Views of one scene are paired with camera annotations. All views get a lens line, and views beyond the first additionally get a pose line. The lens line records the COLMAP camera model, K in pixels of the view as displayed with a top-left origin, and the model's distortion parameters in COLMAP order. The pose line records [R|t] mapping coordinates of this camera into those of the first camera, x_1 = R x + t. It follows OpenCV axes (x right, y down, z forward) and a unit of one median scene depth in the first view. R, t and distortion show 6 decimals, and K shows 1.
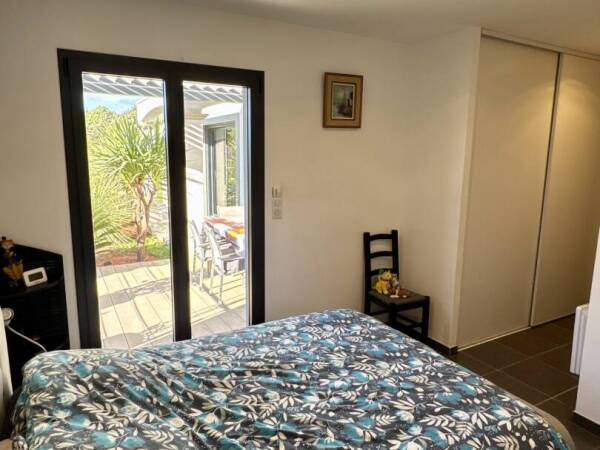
lens RADIAL K [[425.7, 0, 299.3], [0, 425.7, 225.7], [0, 0, 1]] dist [0.013837, -0.003563]
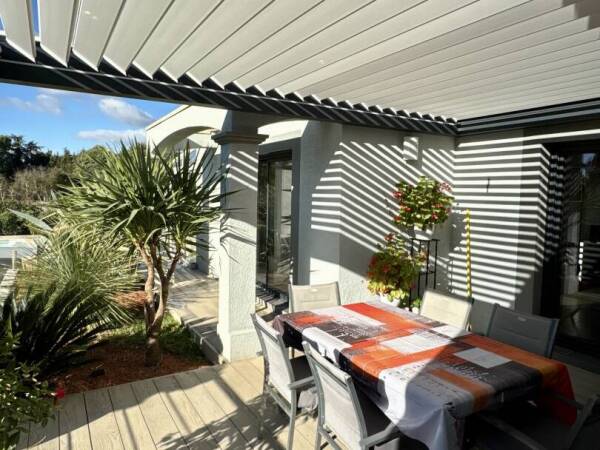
lens RADIAL K [[418.2, 0, 300.7], [0, 418.2, 223.0], [0, 0, 1]] dist [0.014041, 0.001458]
pose [[0.999569, 0.004632, 0.028978, -0.184116], [-0.001876, 0.995529, -0.094439, -0.072677], [-0.029286, 0.094344, 0.995109, 0.390048]]
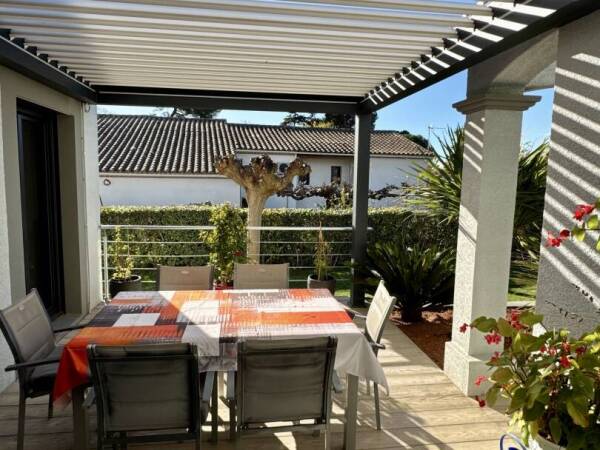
lens RADIAL K [[425.7, 0, 298.7], [0, 425.7, 225.9], [0, 0, 1]] dist [0.013837, -0.003563]
pose [[-0.361568, 0.089522, -0.928038, 0.283387], [-0.177757, 0.970502, 0.162873, -0.163206], [0.915244, 0.223855, -0.334990, 1.003988]]
